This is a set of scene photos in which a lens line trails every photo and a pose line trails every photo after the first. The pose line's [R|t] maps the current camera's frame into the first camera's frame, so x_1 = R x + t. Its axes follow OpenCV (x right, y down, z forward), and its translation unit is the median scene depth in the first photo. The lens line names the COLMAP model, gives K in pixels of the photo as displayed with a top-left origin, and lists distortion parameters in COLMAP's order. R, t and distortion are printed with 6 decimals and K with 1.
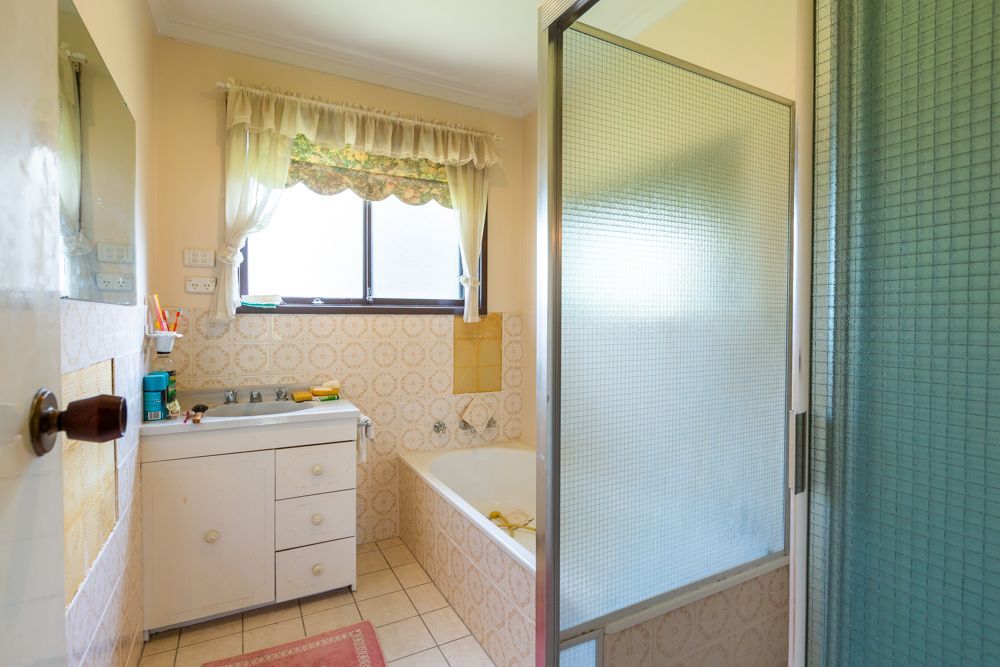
lens RADIAL K [[481.5, 0, 500.0], [0, 481.5, 333.5], [0, 0, 1]] dist [-0.000486, -0.000894]
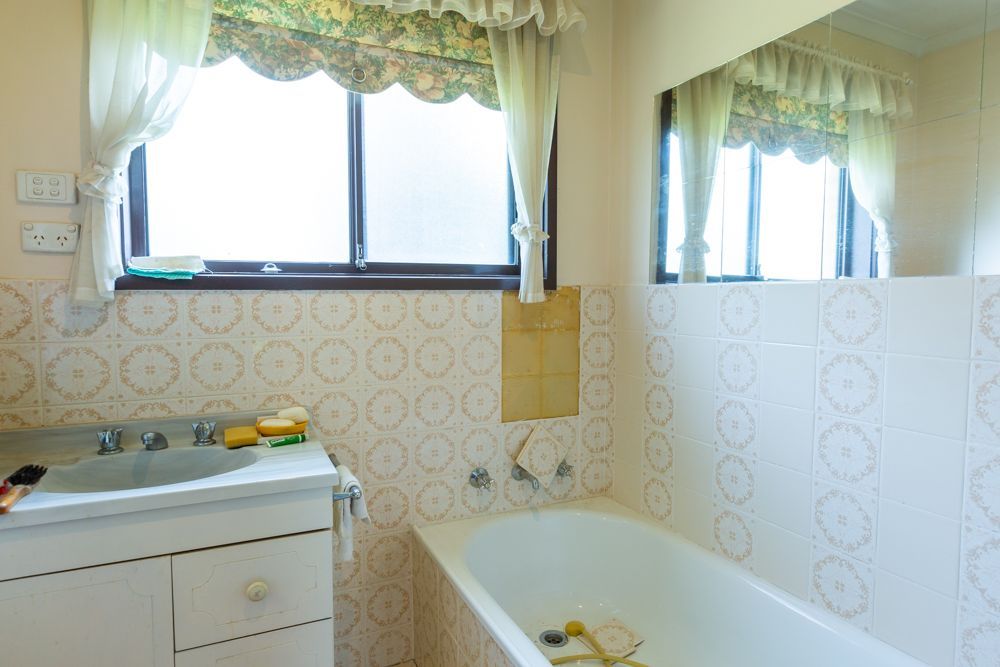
lens RADIAL K [[559.5, 0, 500.0], [0, 559.5, 333.5], [0, 0, 1]] dist [0.003856, 0.000510]
pose [[0.998608, -0.002240, -0.052689, -0.065301], [0.004155, 0.999333, 0.036272, -0.010771], [0.052573, -0.036441, 0.997952, 0.325148]]
